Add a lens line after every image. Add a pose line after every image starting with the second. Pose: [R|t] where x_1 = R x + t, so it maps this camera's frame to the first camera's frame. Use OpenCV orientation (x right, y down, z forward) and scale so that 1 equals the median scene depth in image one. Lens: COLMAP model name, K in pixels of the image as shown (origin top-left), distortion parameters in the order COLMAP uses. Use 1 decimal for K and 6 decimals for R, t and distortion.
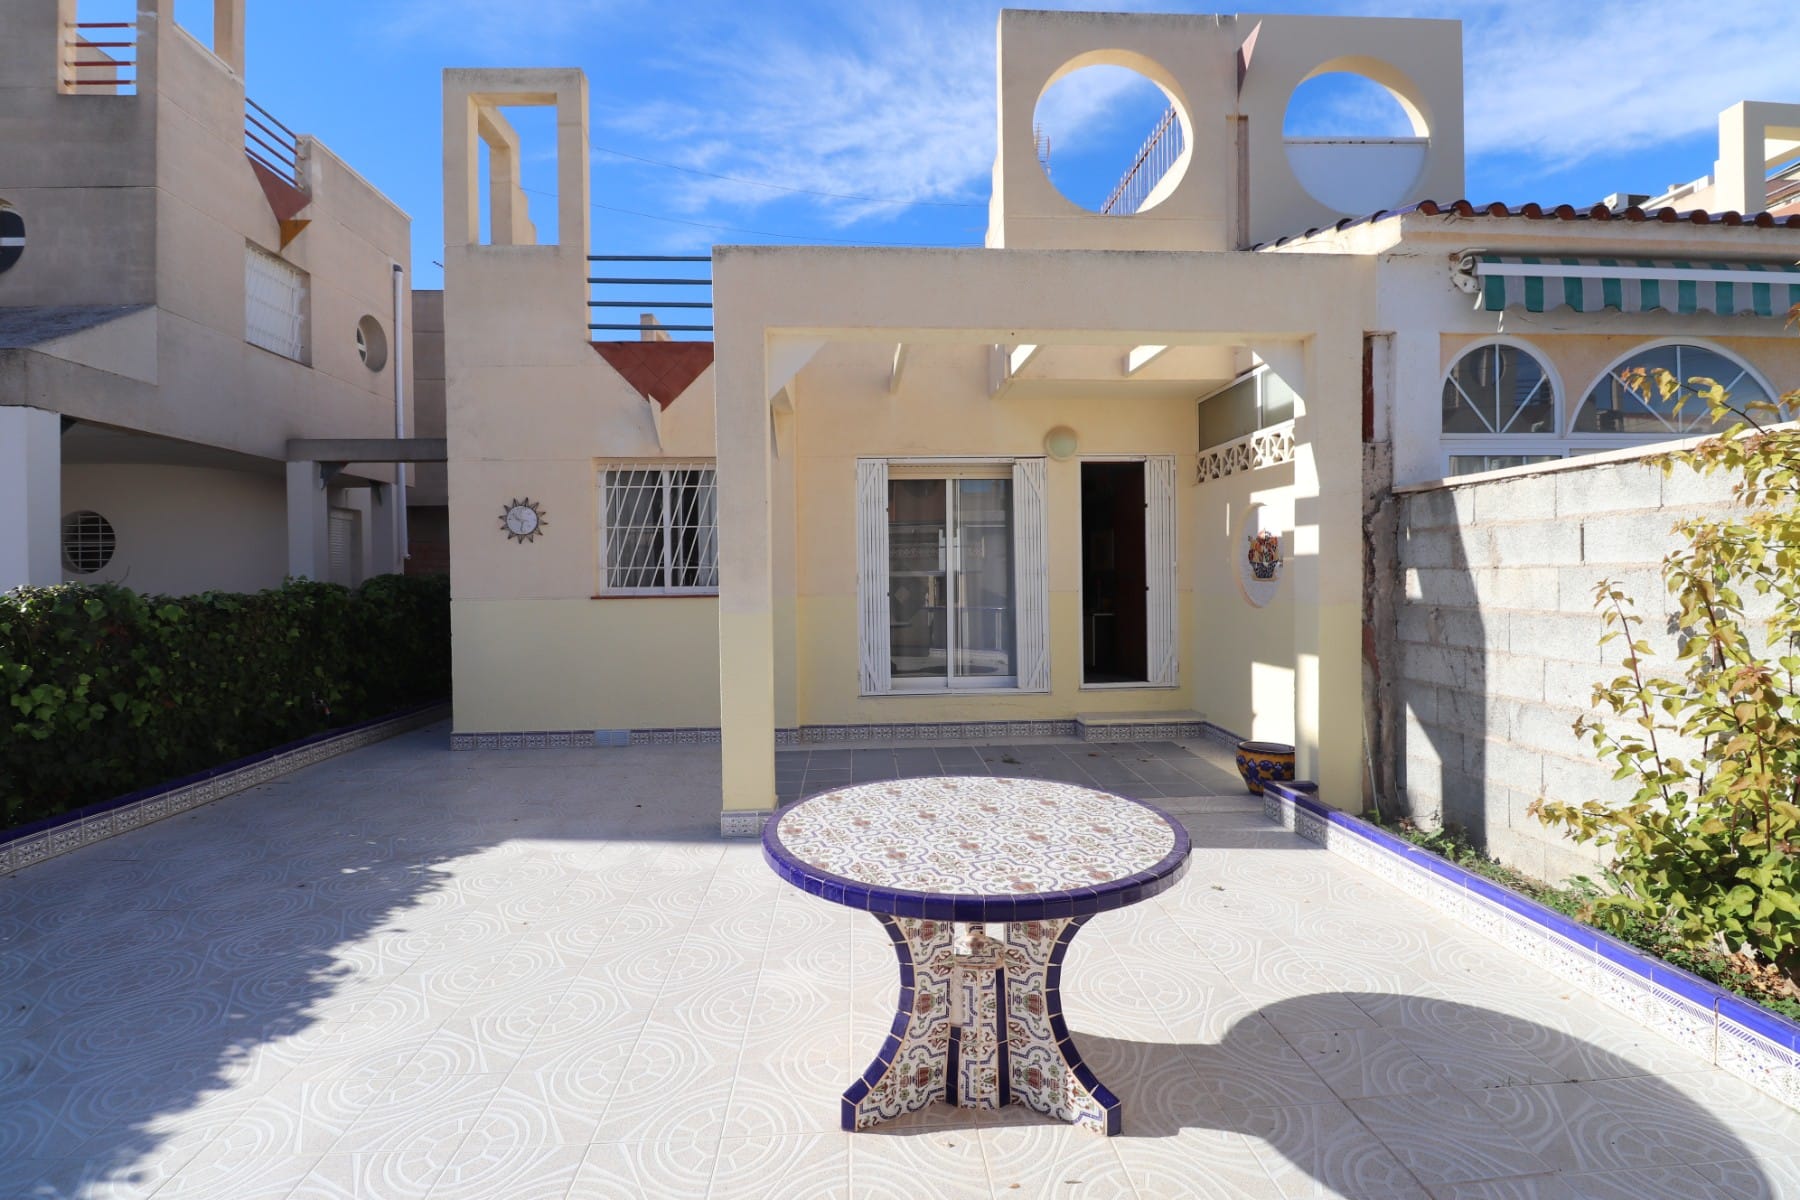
lens RADIAL K [[835.6, 0, 895.4], [0, 835.6, 537.3], [0, 0, 1]] dist [-0.013439, -0.004522]
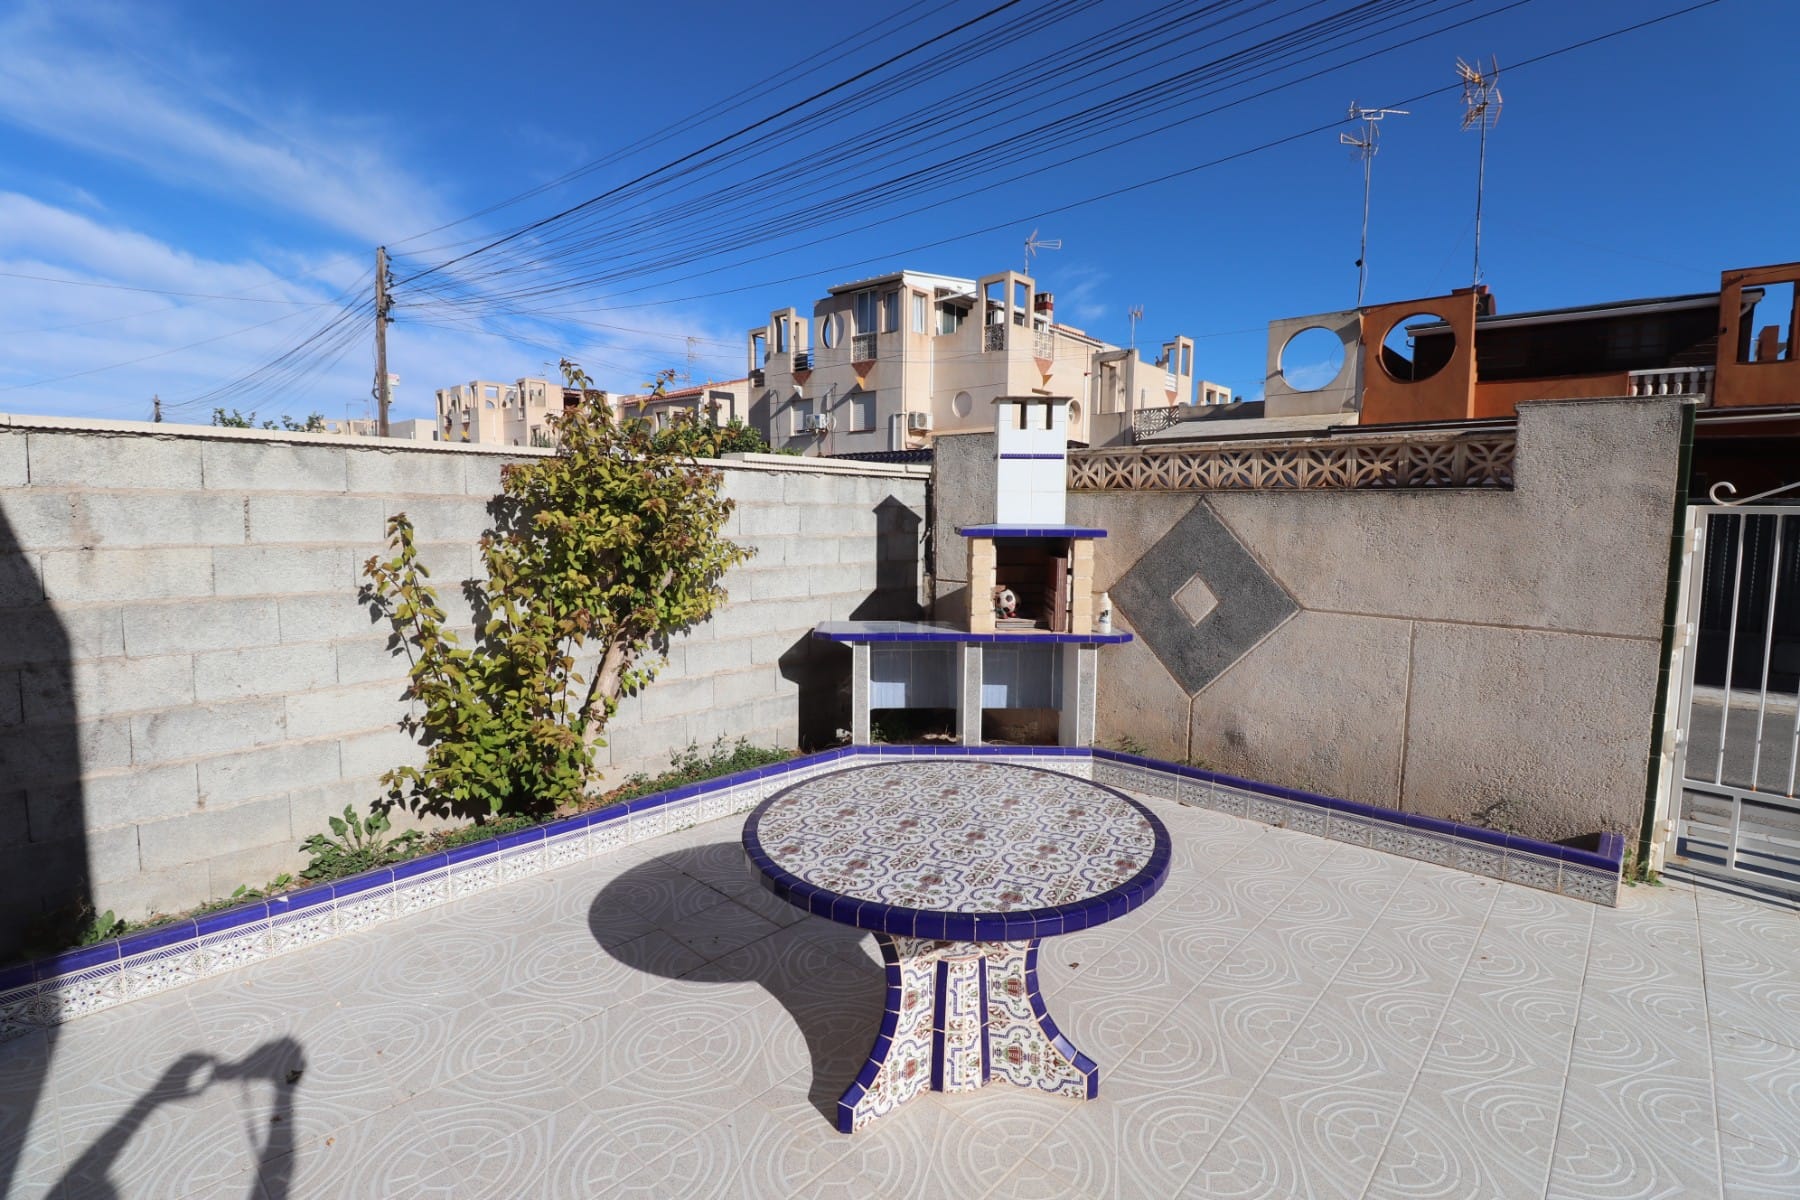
lens RADIAL K [[835.6, 0, 905.4], [0, 835.6, 584.8], [0, 0, 1]] dist [-0.013439, -0.004522]
pose [[-0.708295, -0.055404, 0.703739, -0.360558], [-0.035729, 0.998451, 0.042646, 0.012672], [-0.705012, 0.005062, -0.709177, 1.137604]]
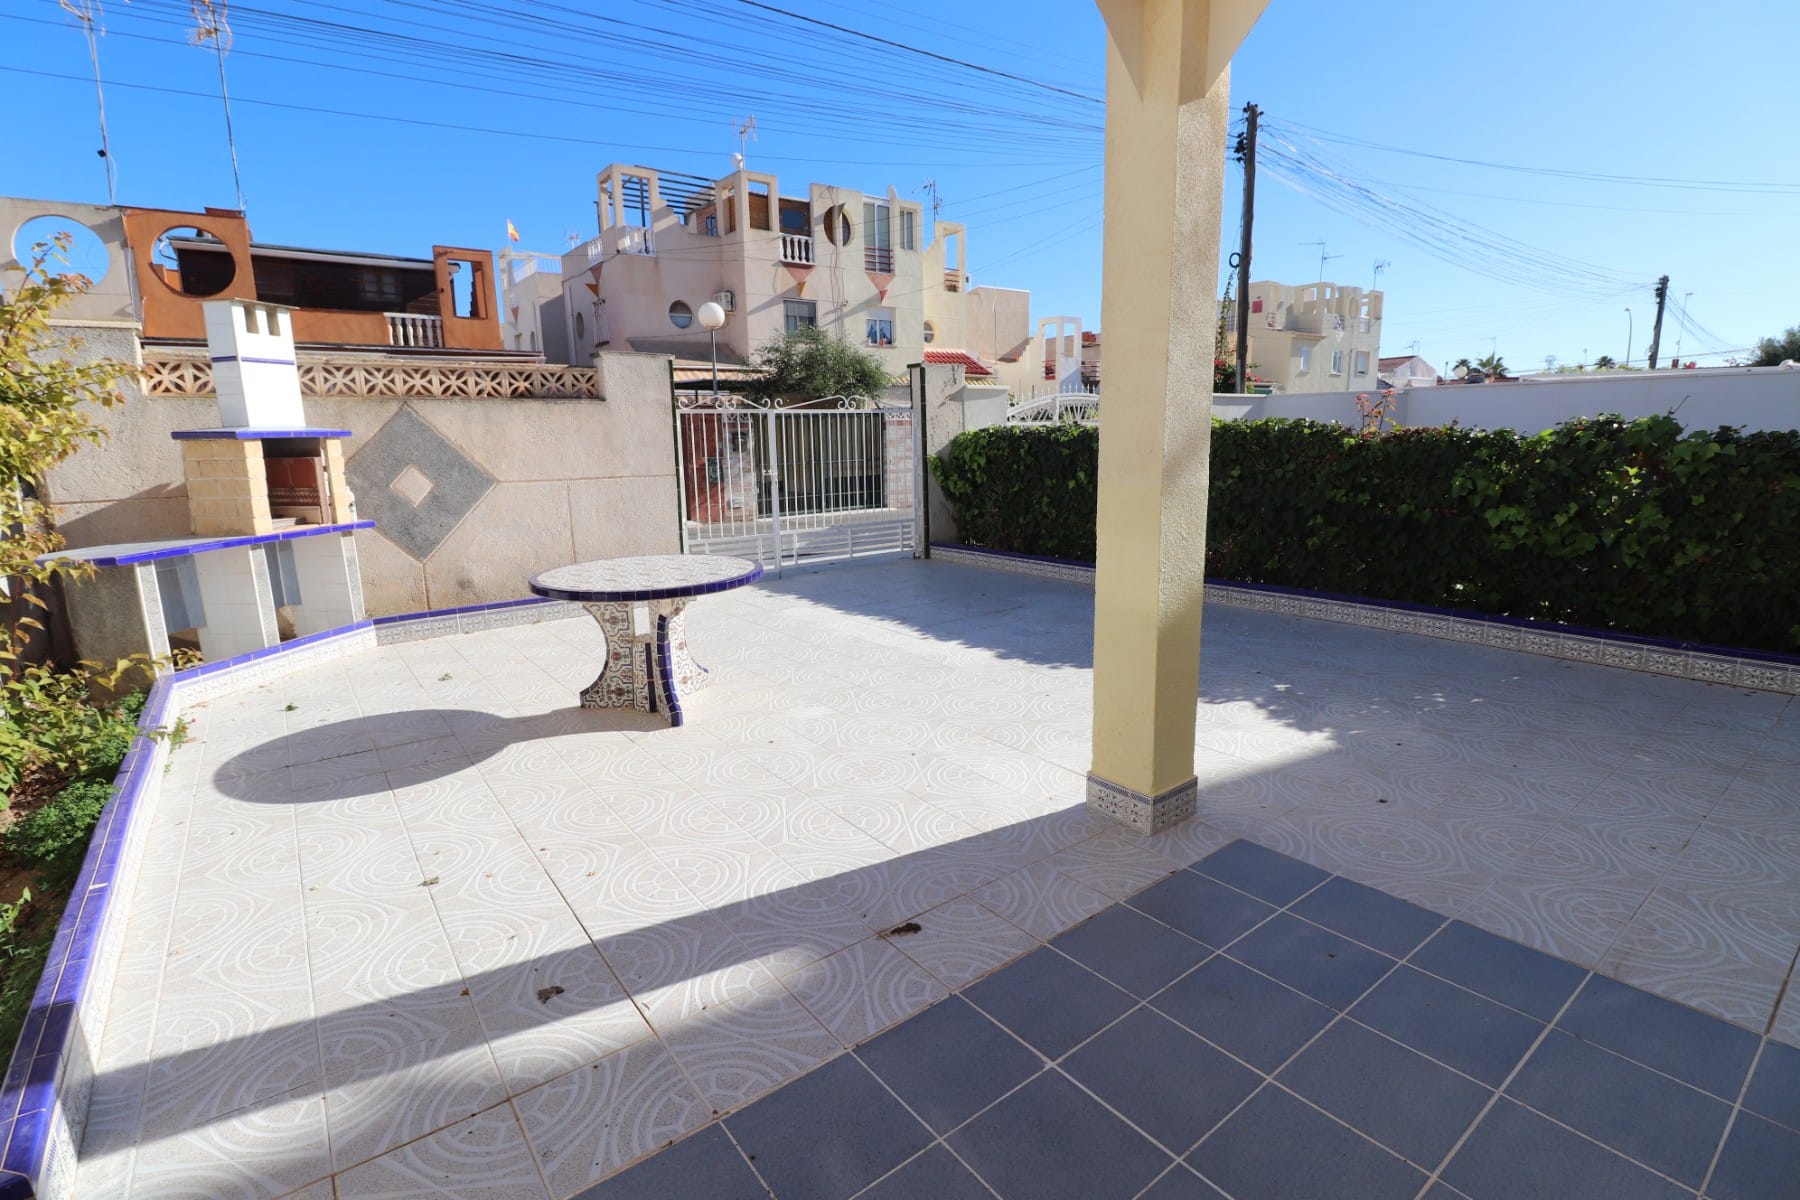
lens RADIAL K [[835.6, 0, 891.8], [0, 835.6, 595.7], [0, 0, 1]] dist [-0.013439, -0.004522]
pose [[-0.824269, 0.133023, -0.550350, 0.431795], [0.053298, 0.985923, 0.158477, 0.084022], [0.563684, 0.101295, -0.819756, 1.841709]]
